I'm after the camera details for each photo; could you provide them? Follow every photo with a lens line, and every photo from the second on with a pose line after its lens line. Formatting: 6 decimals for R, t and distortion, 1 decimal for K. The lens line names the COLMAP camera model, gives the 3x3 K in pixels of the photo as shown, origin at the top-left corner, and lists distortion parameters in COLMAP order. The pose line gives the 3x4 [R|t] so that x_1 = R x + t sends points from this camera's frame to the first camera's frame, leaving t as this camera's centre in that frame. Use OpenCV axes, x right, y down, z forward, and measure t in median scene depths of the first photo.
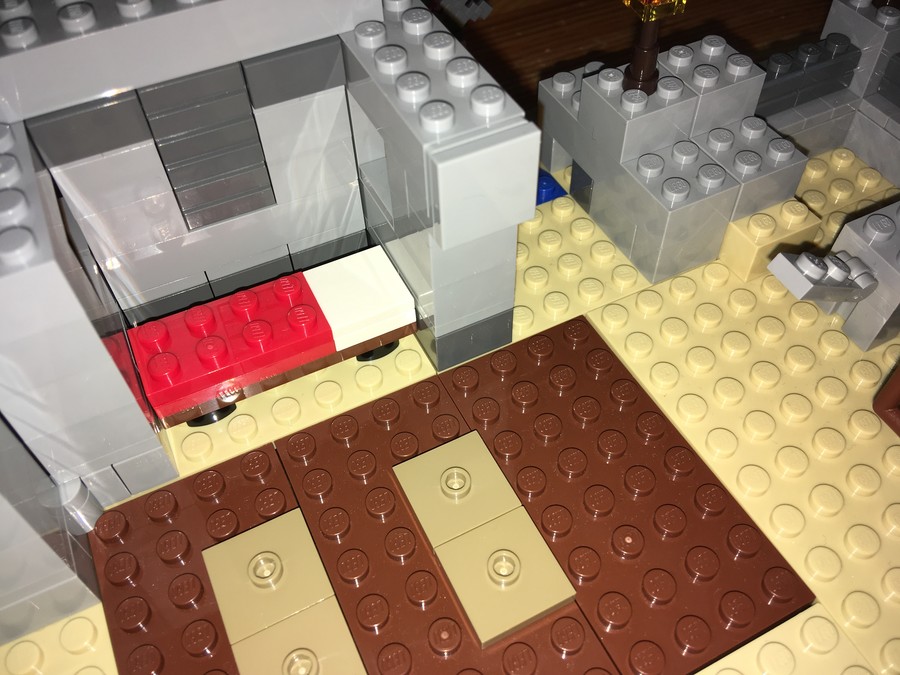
lens RADIAL K [[775.5, 0, 450.0], [0, 775.5, 337.5], [0, 0, 1]] dist [0.091135, -0.119630]
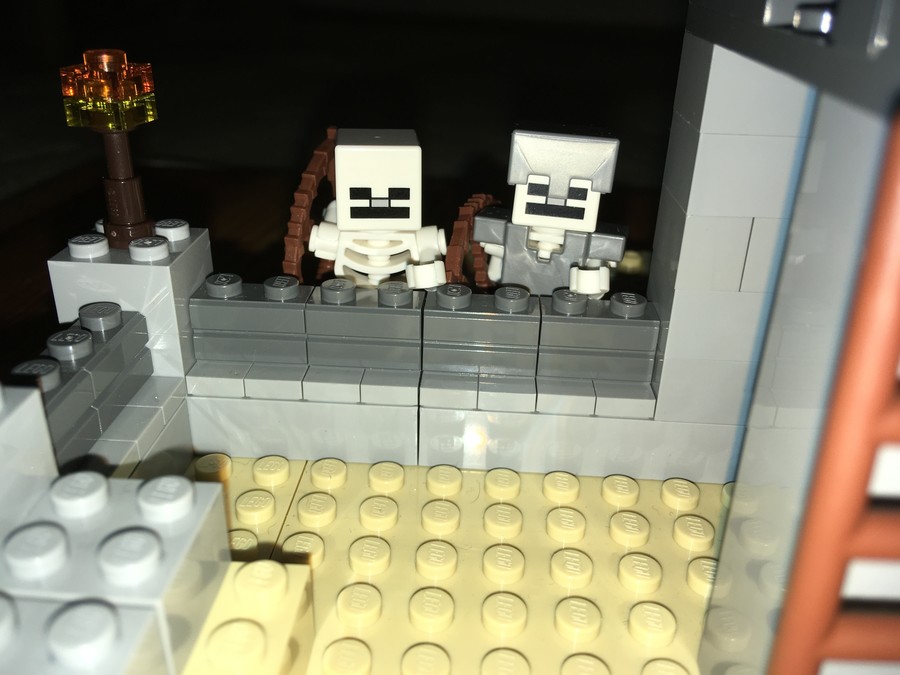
lens RADIAL K [[817.1, 0, 450.0], [0, 817.1, 337.5], [0, 0, 1]] dist [0.089973, -0.167319]
pose [[0.495629, -0.341033, 0.798779, 0.128146], [0.649027, 0.756580, -0.079694, -0.146410], [-0.577162, 0.557928, 0.596323, 0.498901]]
